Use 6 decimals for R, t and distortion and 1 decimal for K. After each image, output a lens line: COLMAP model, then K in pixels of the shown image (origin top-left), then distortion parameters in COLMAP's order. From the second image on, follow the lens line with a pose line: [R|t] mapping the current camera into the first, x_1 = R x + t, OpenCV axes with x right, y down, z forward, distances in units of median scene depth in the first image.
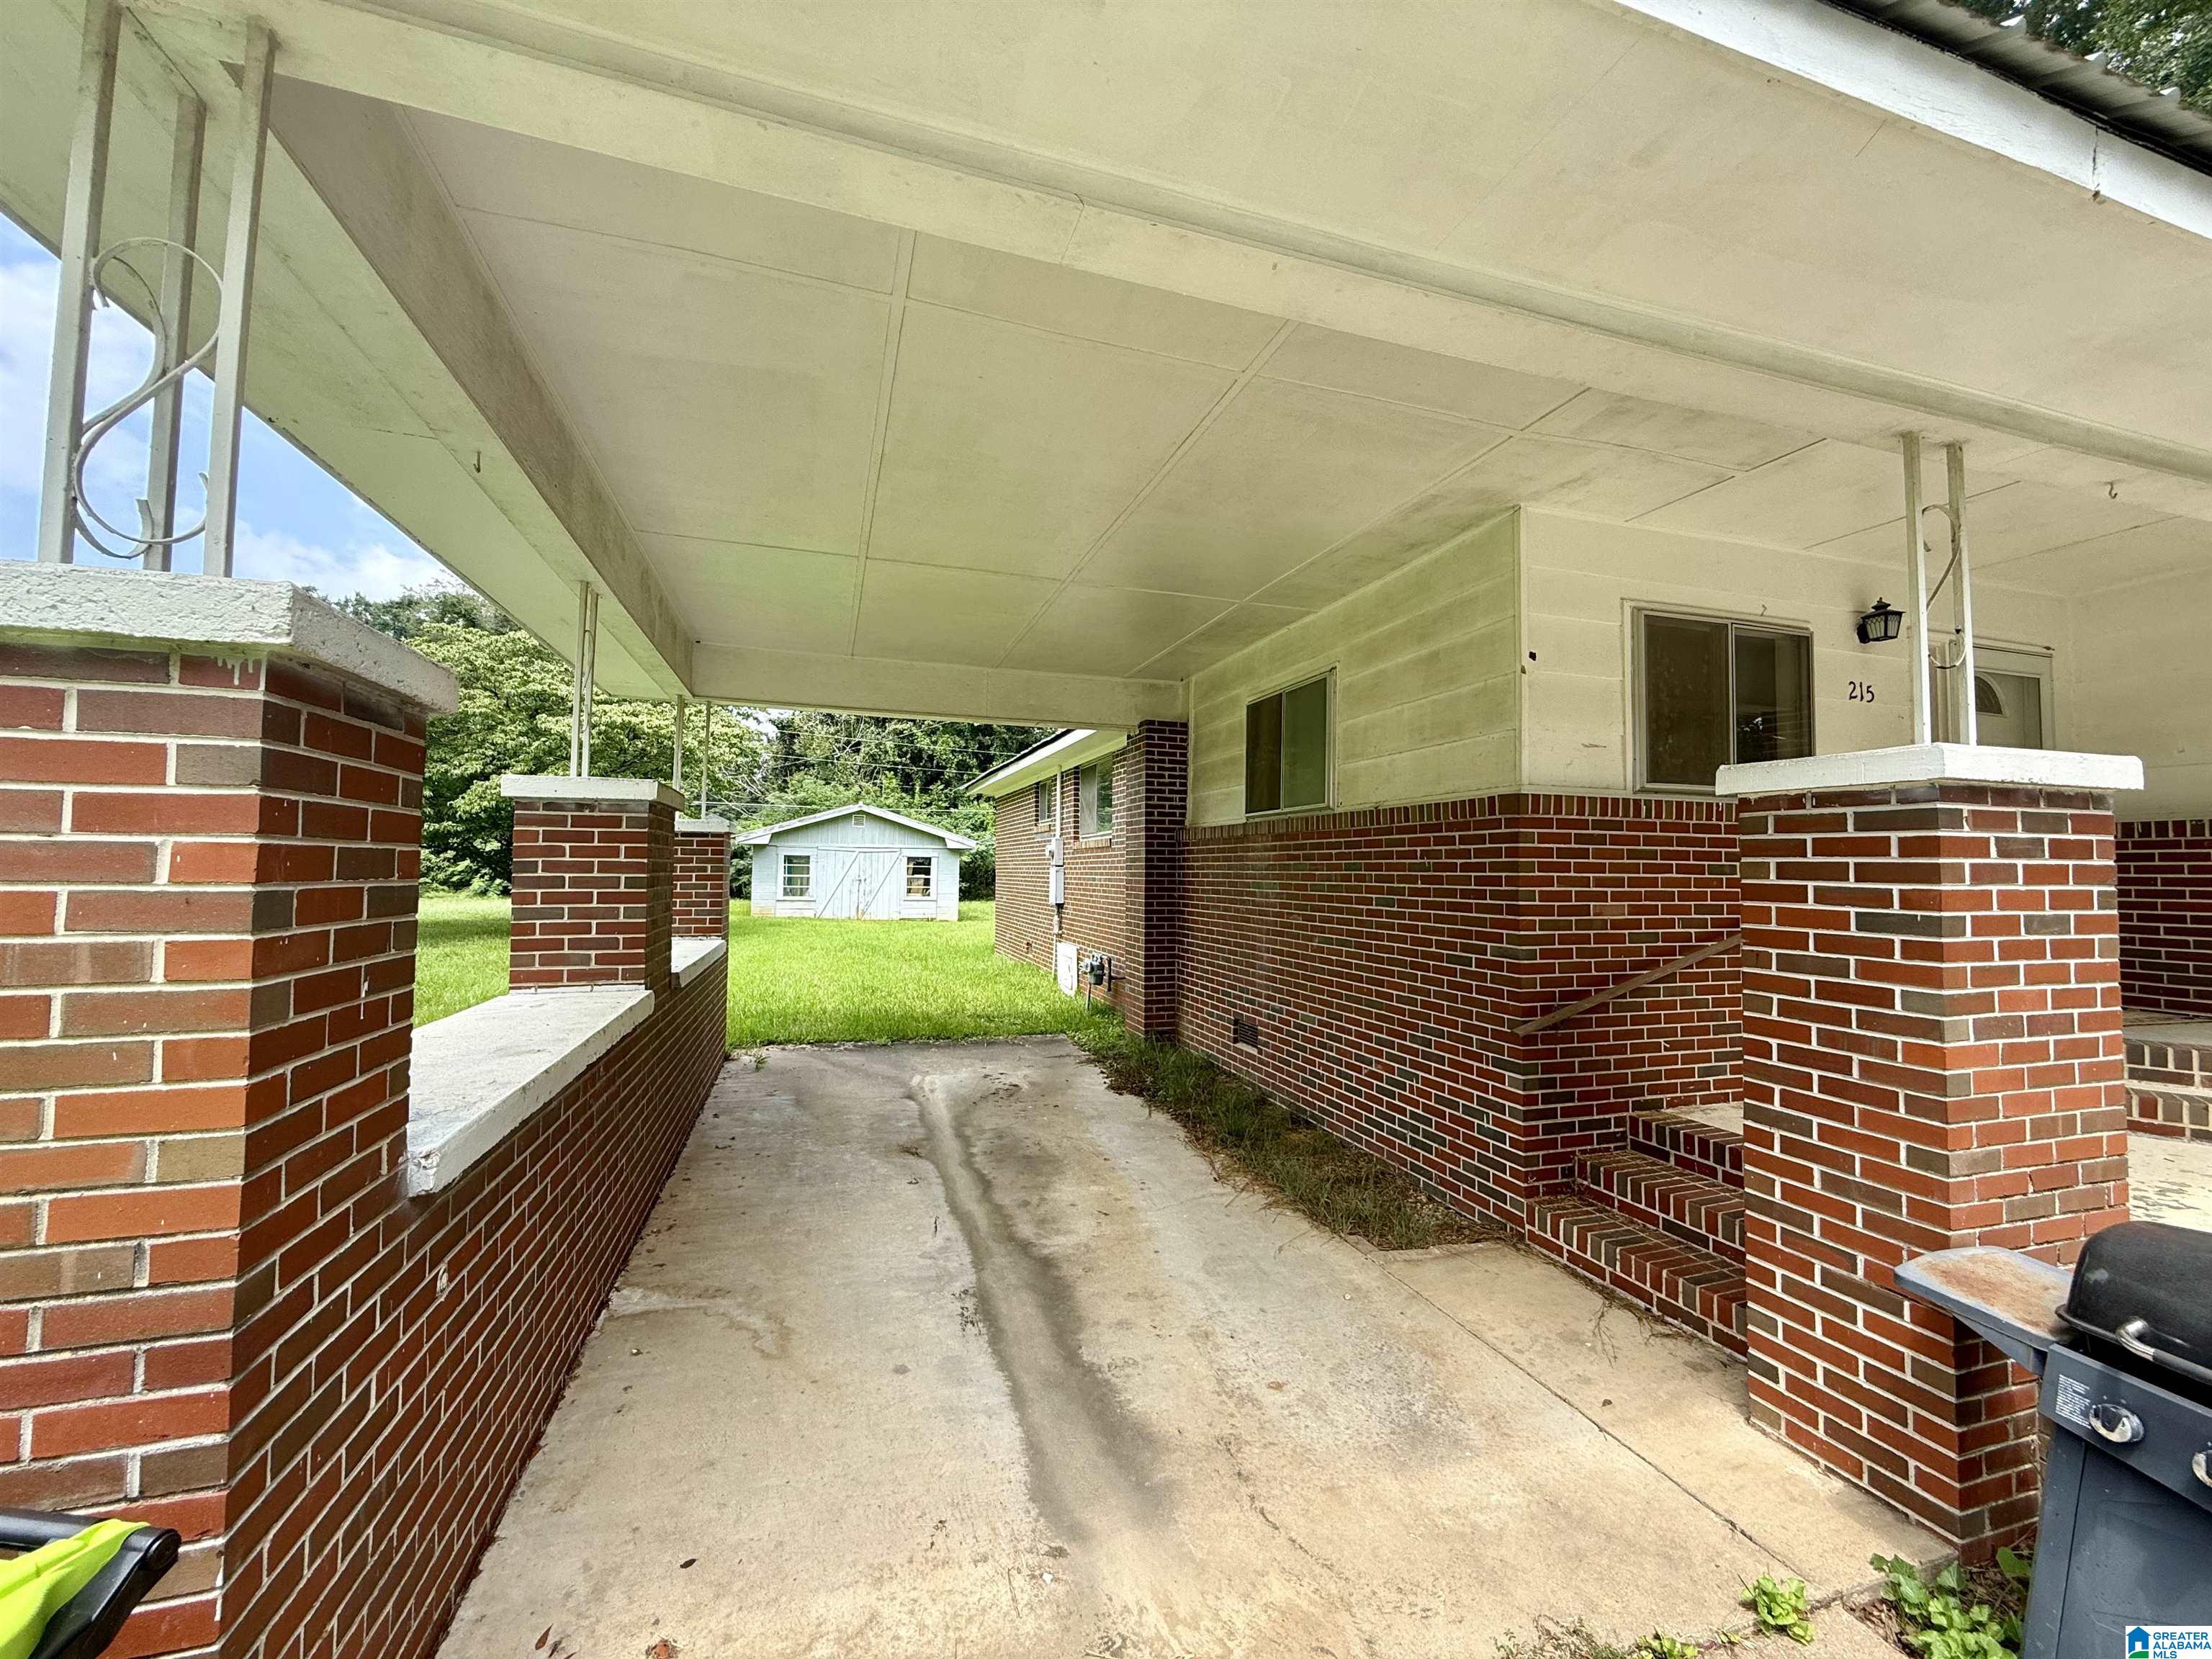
lens RADIAL K [[887.8, 0, 1122.7], [0, 887.8, 857.3], [0, 0, 1]] dist [-0.001444, 0.001428]
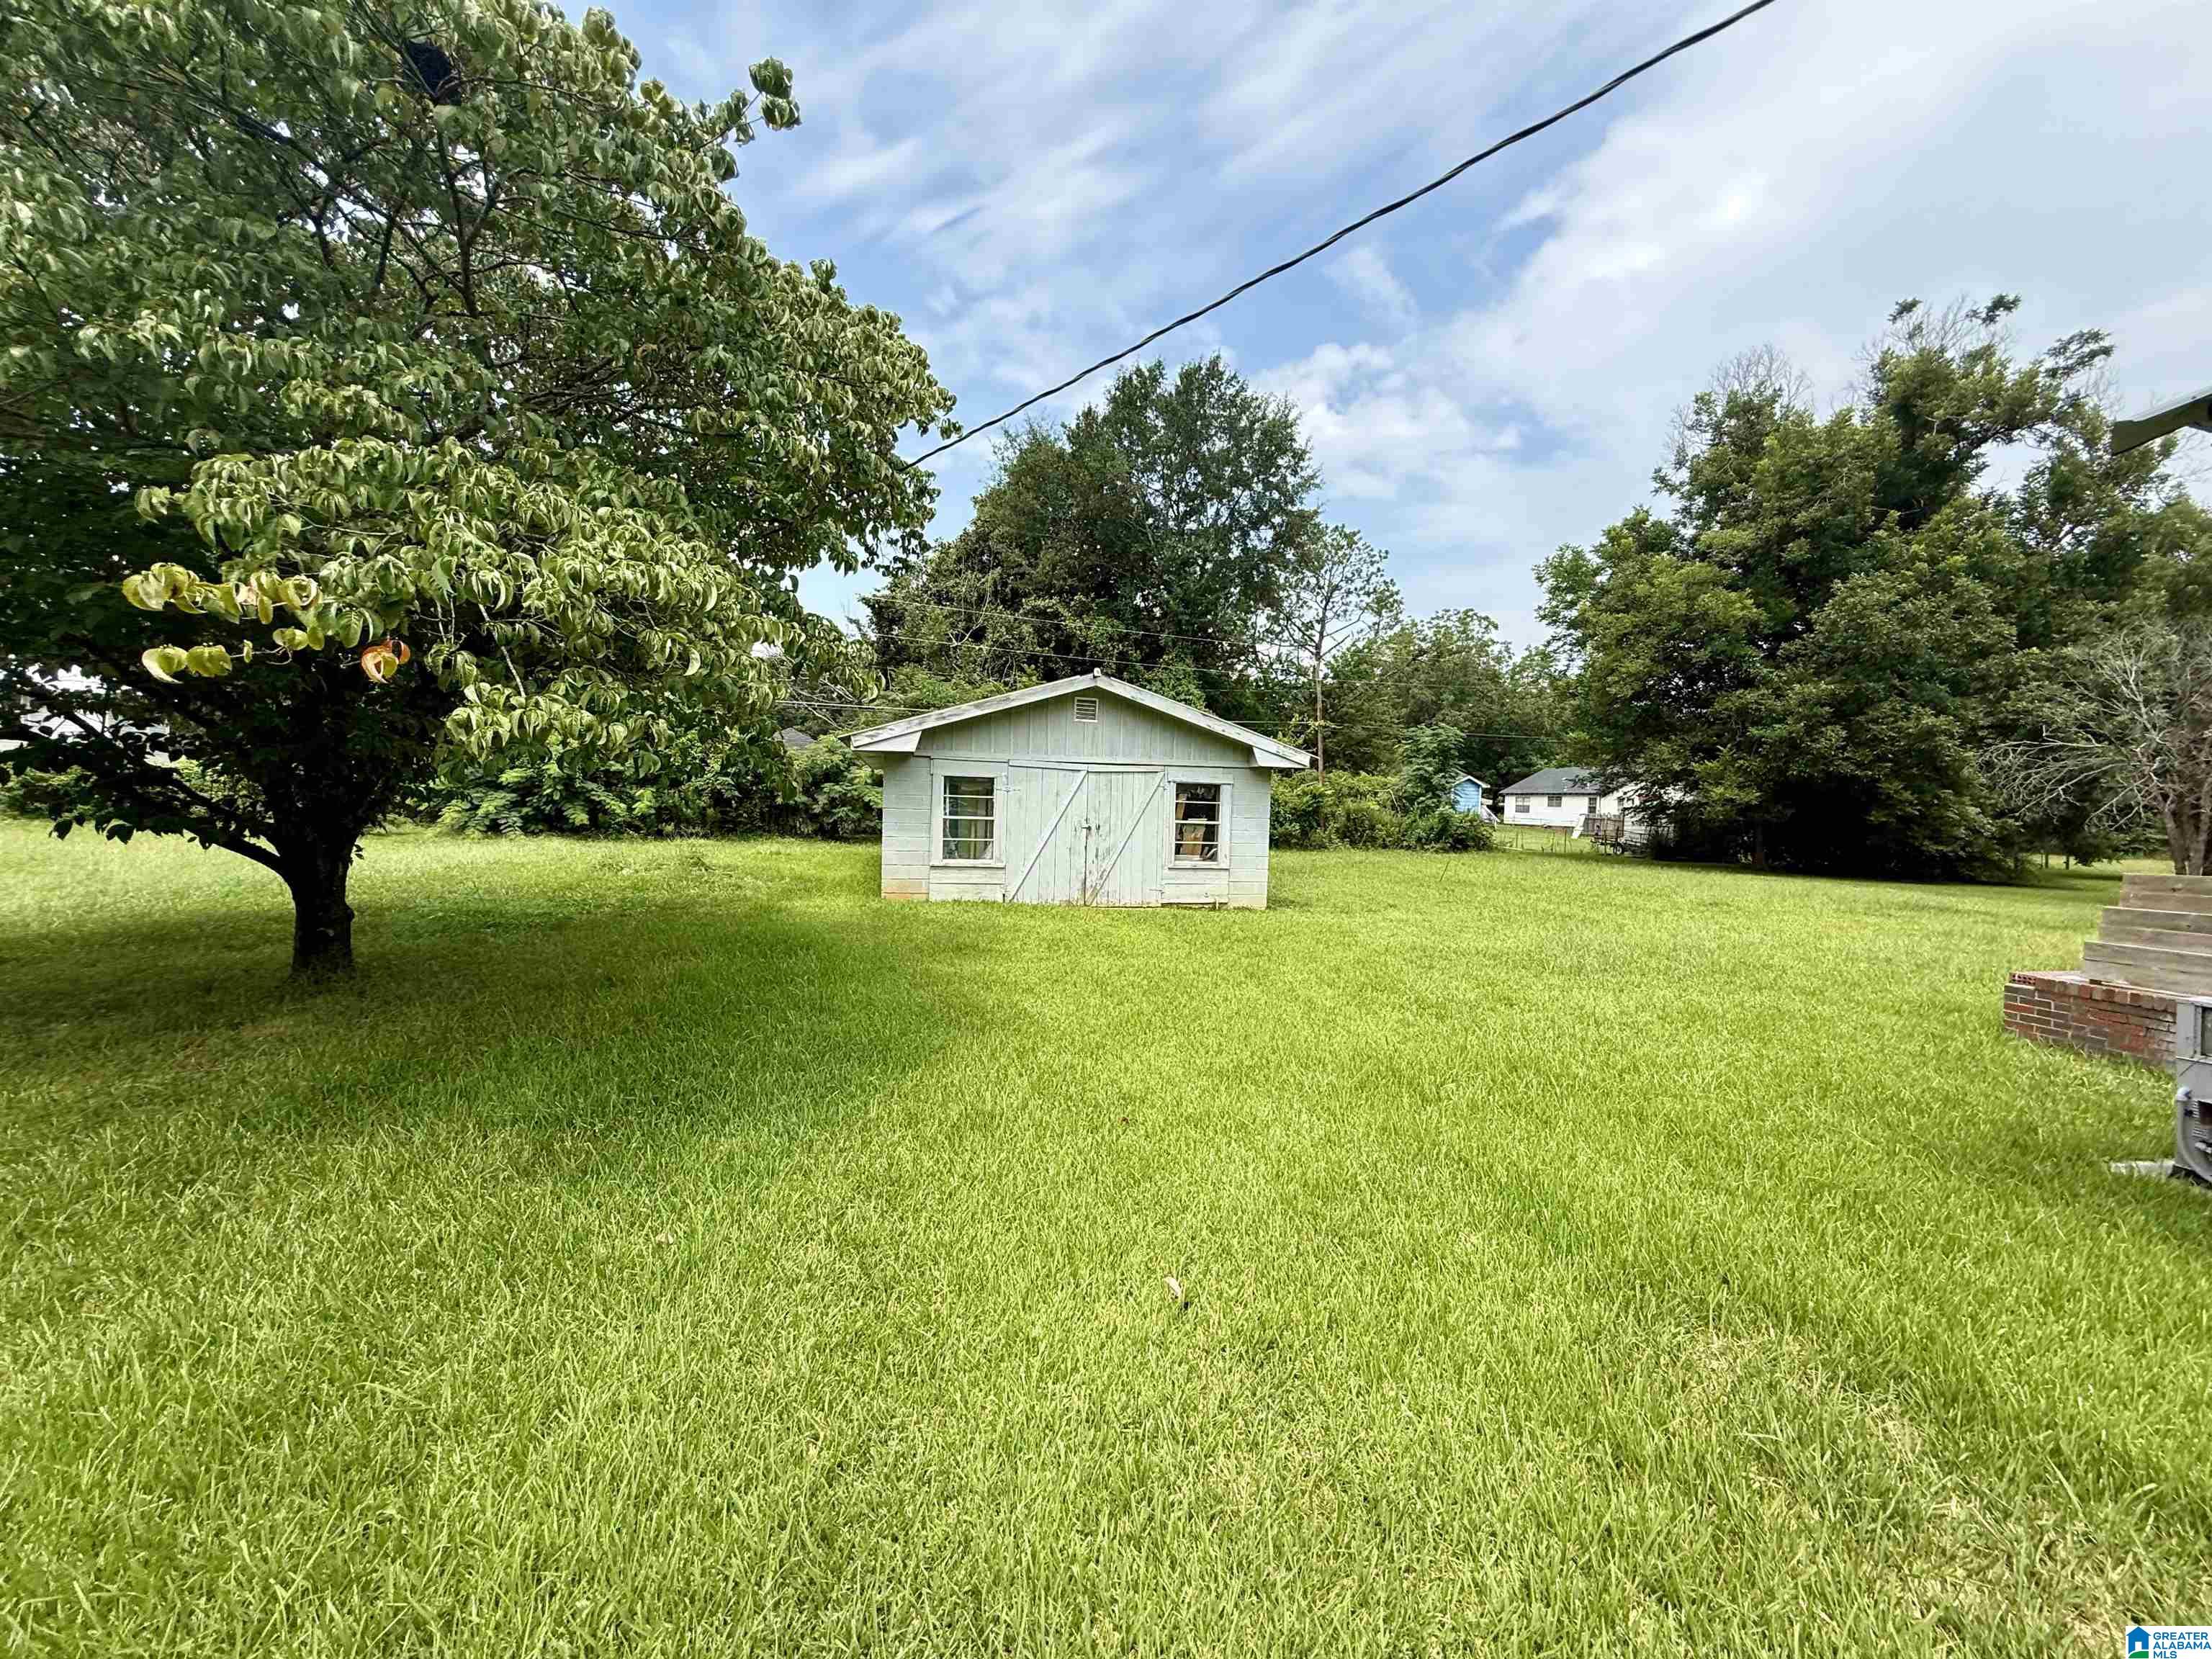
lens RADIAL K [[887.8, 0, 1121.9], [0, 887.8, 861.3], [0, 0, 1]] dist [-0.001444, 0.001428]
pose [[0.997190, 0.023512, -0.071133, -0.244443], [-0.017569, 0.996391, 0.083049, 0.002495], [0.072829, -0.081566, 0.994003, 0.507713]]
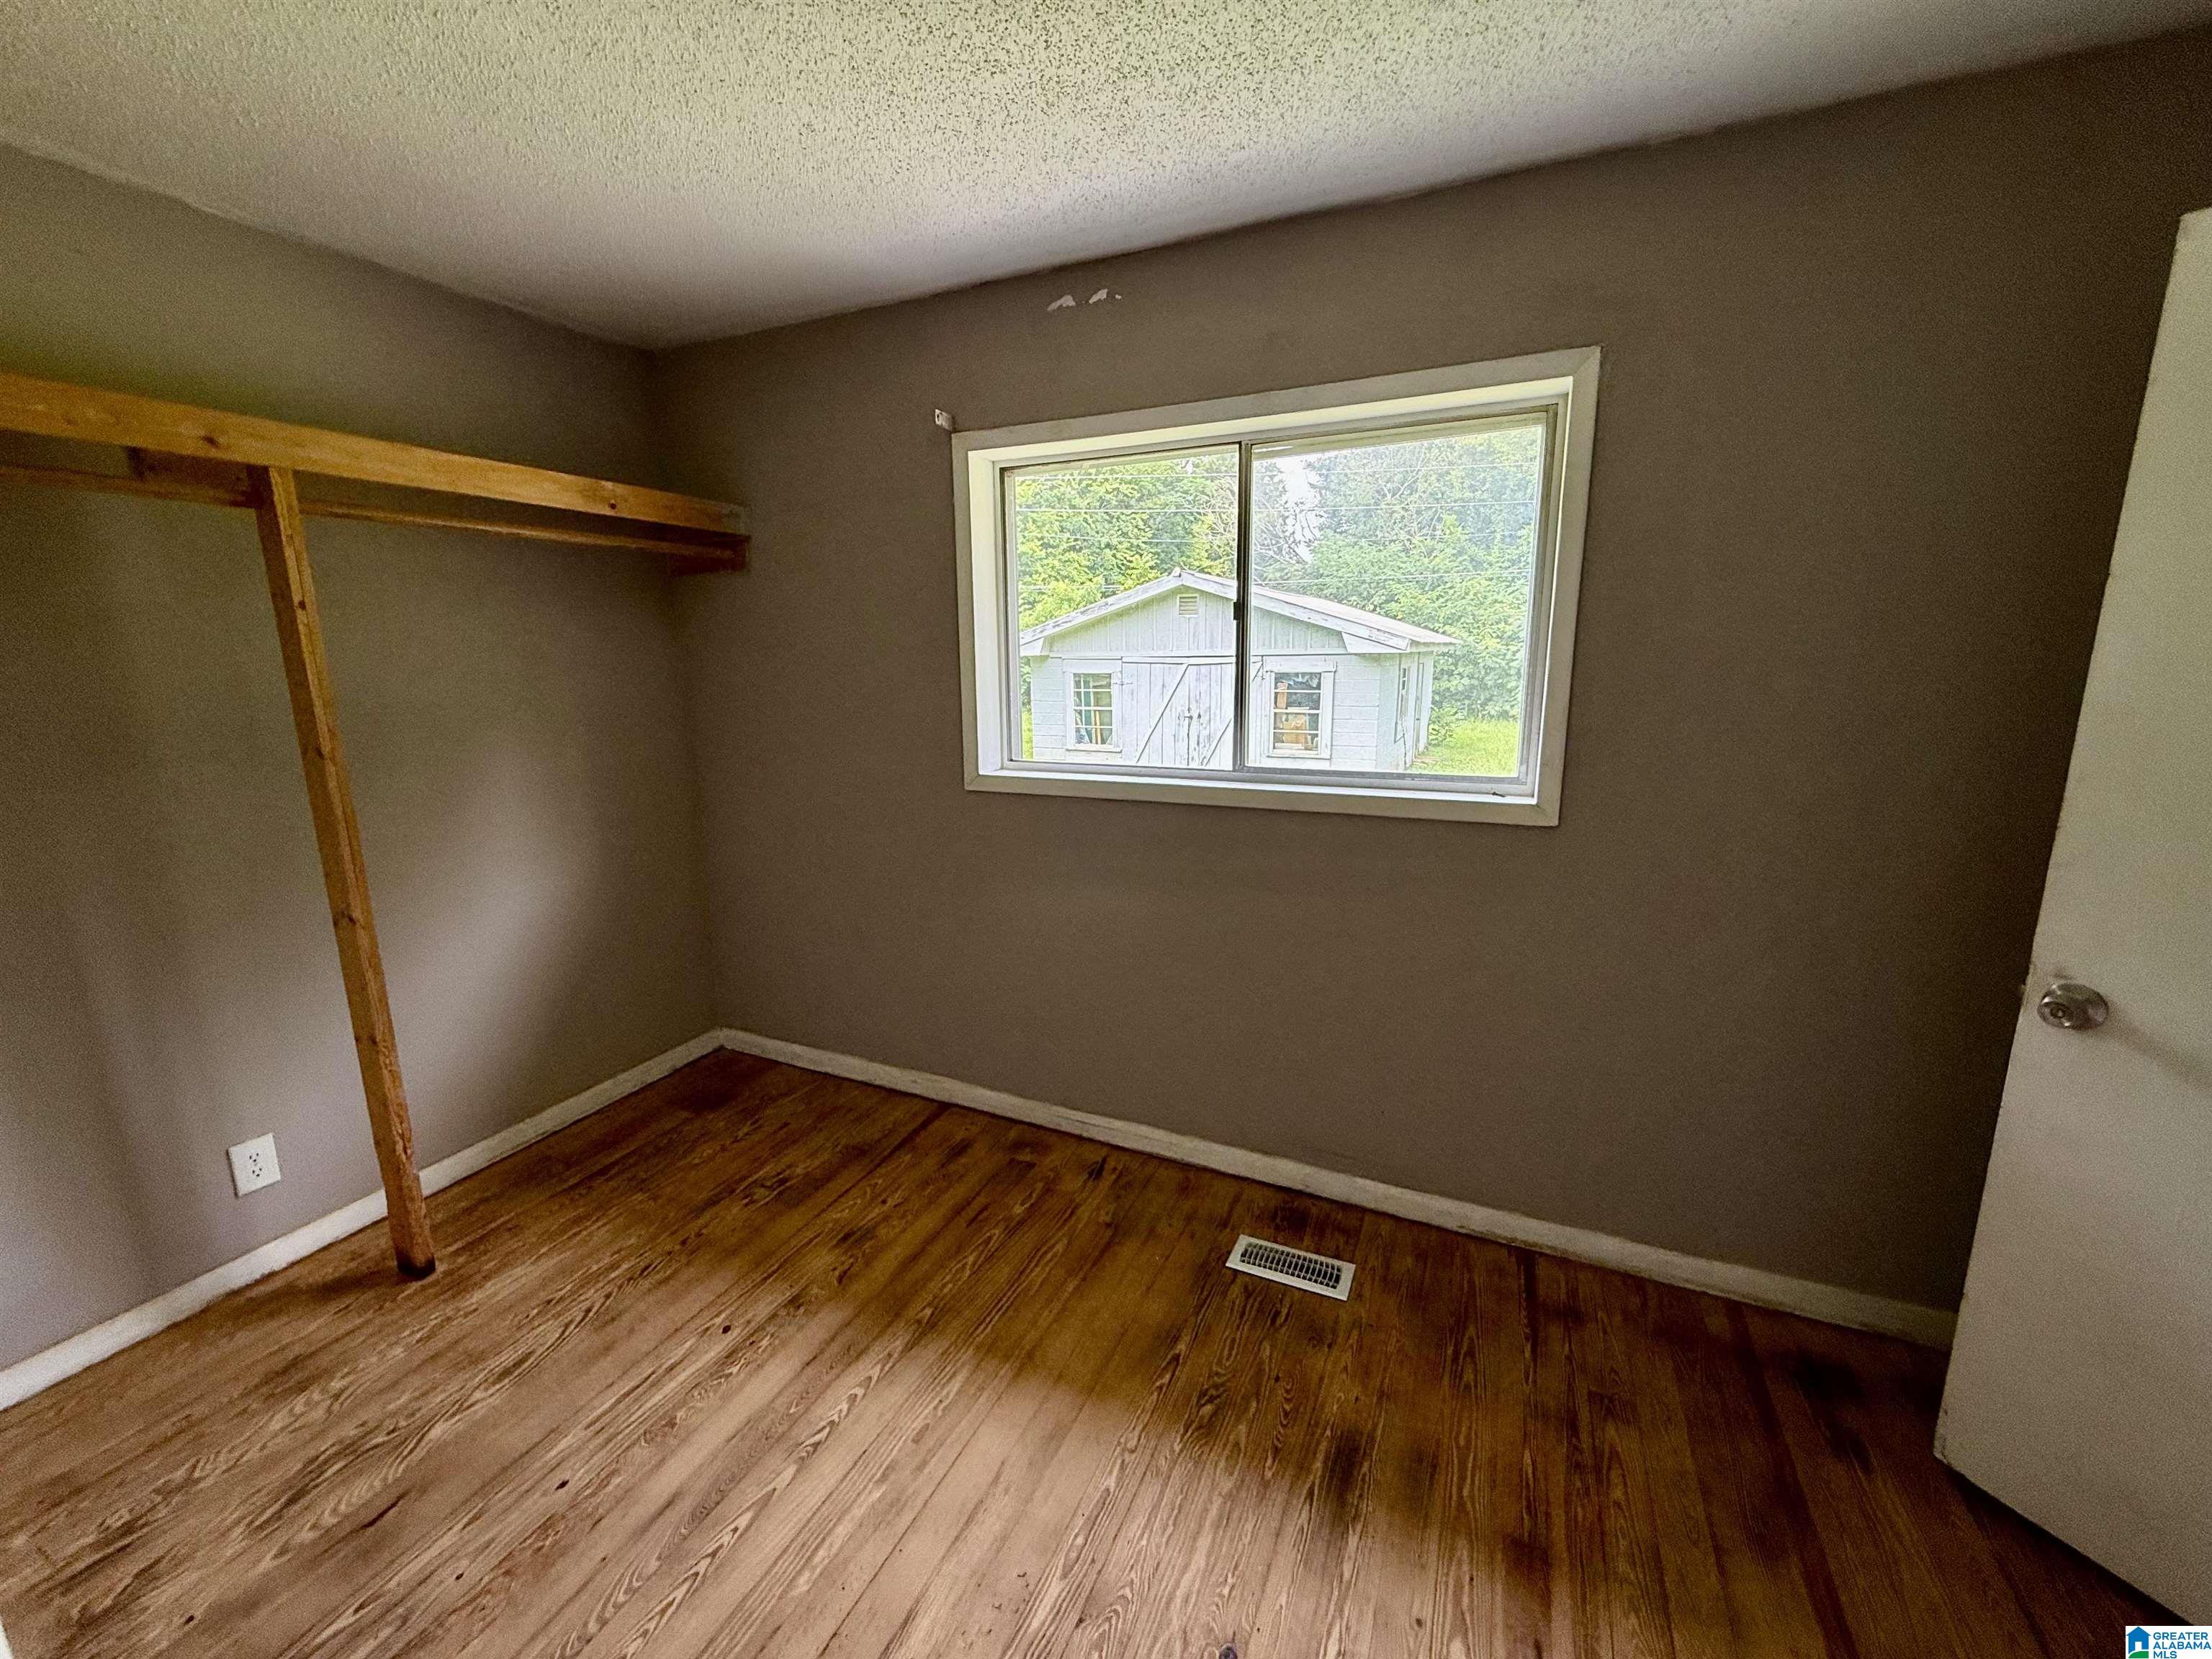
lens RADIAL K [[887.8, 0, 1106.0], [0, 887.8, 830.3], [0, 0, 1]] dist [-0.001444, 0.001428]
pose [[0.732932, 0.117727, -0.670038, 0.040066], [0.032122, 0.977825, 0.206943, -0.021135], [0.679543, -0.173199, 0.712898, 0.572326]]
